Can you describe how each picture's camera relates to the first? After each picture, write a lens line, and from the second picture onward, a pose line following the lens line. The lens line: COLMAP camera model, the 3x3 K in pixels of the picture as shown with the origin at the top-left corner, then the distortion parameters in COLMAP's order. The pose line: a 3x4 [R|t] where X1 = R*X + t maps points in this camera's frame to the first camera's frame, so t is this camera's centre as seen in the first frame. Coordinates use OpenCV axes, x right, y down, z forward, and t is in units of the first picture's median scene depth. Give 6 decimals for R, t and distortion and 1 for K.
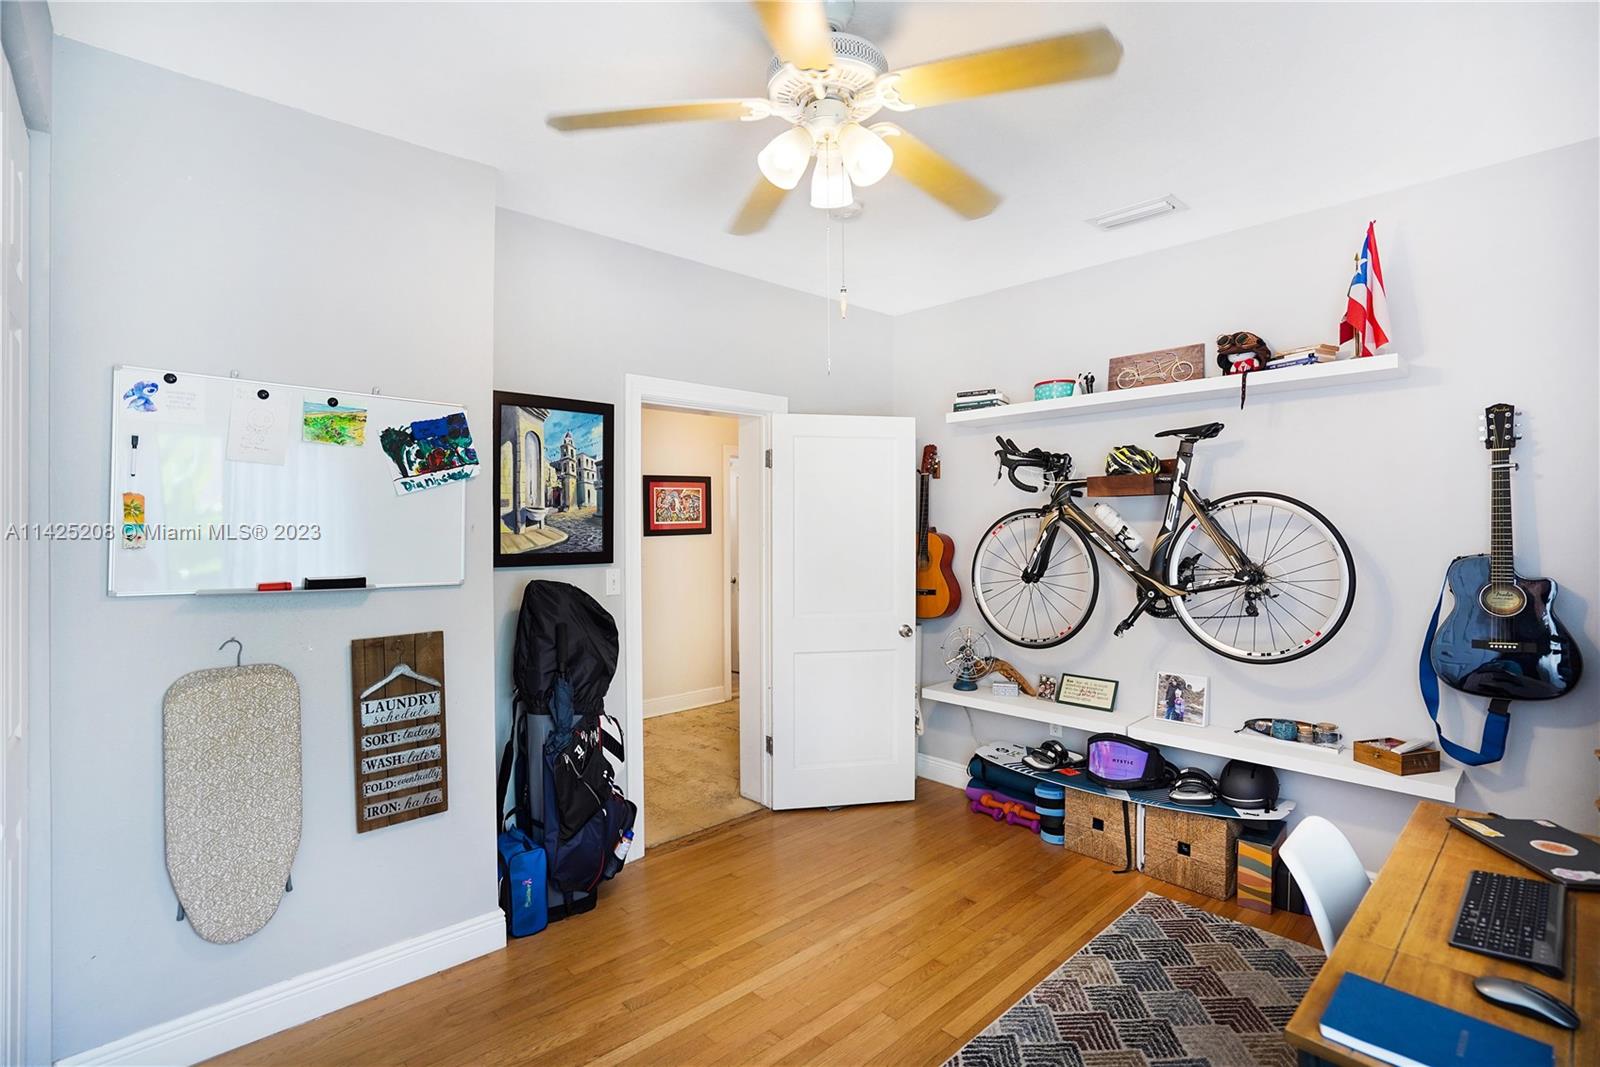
lens RADIAL K [[757.8, 0, 800.3], [0, 757.8, 532.5], [0, 0, 1]] dist [-0.032630, 0.007167]
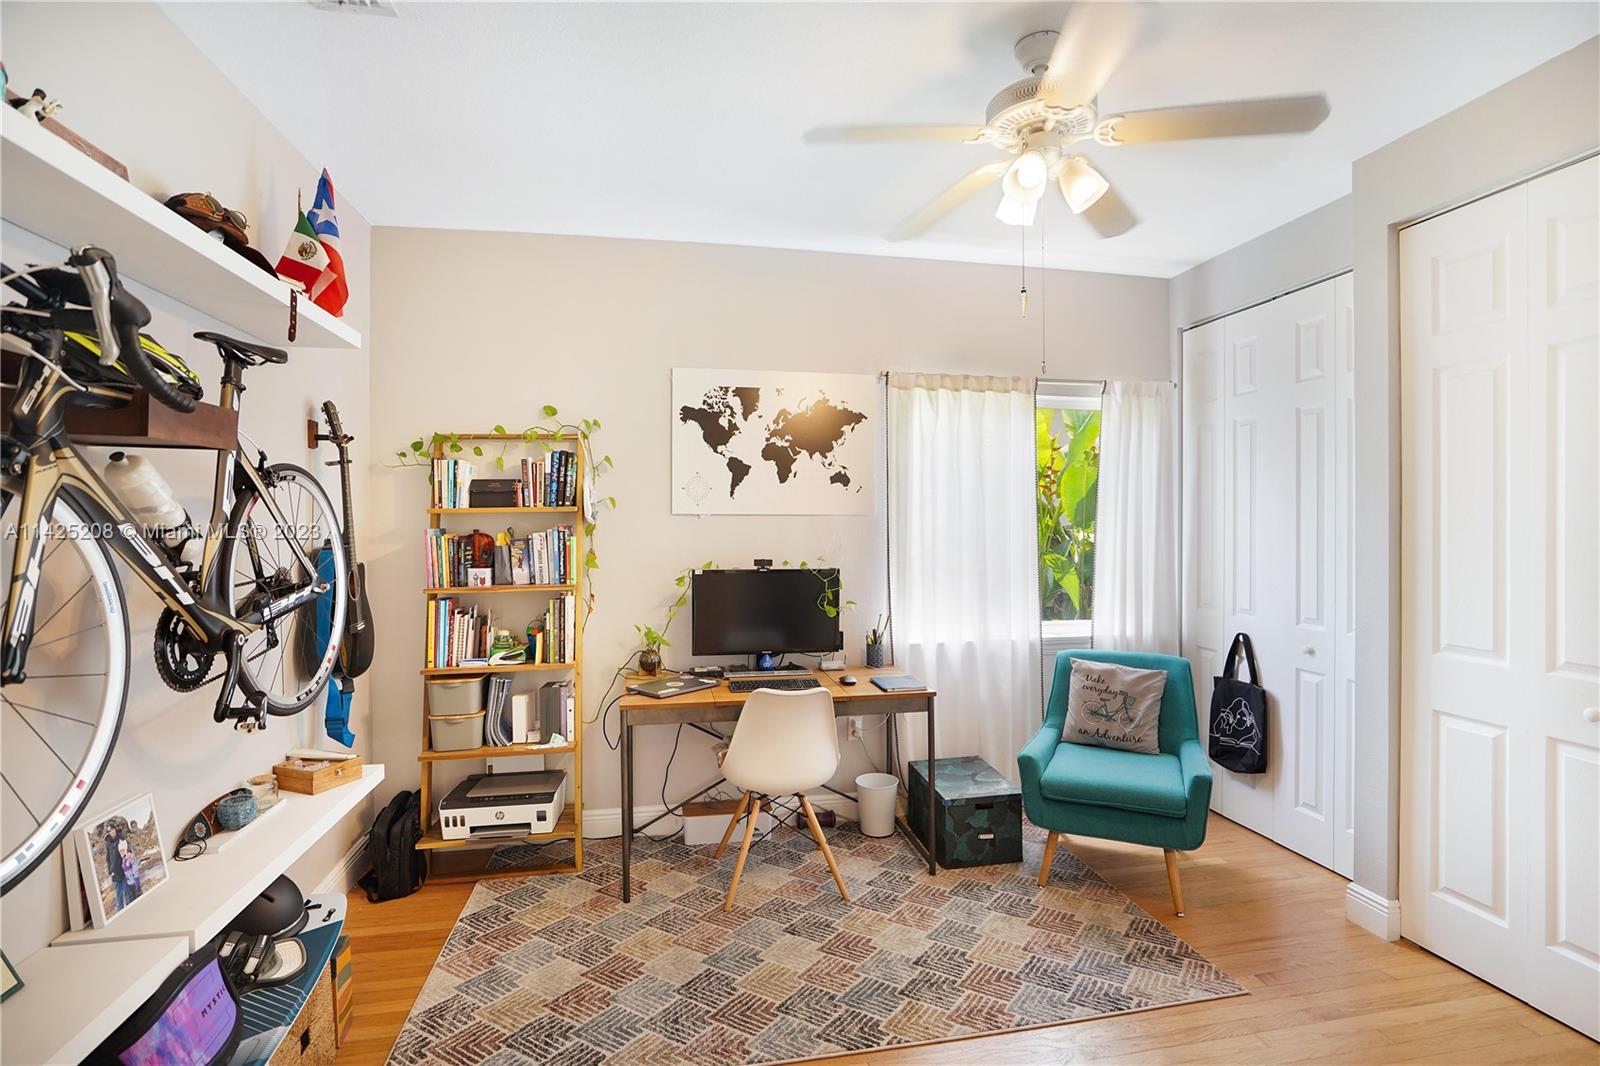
lens RADIAL K [[757.8, 0, 786.1], [0, 757.8, 537.4], [0, 0, 1]] dist [-0.032630, 0.007167]
pose [[-0.846302, -0.003229, 0.532694, -0.128664], [0.004523, 0.999902, 0.013247, 0.003931], [-0.532684, 0.013620, -0.846204, 1.175911]]
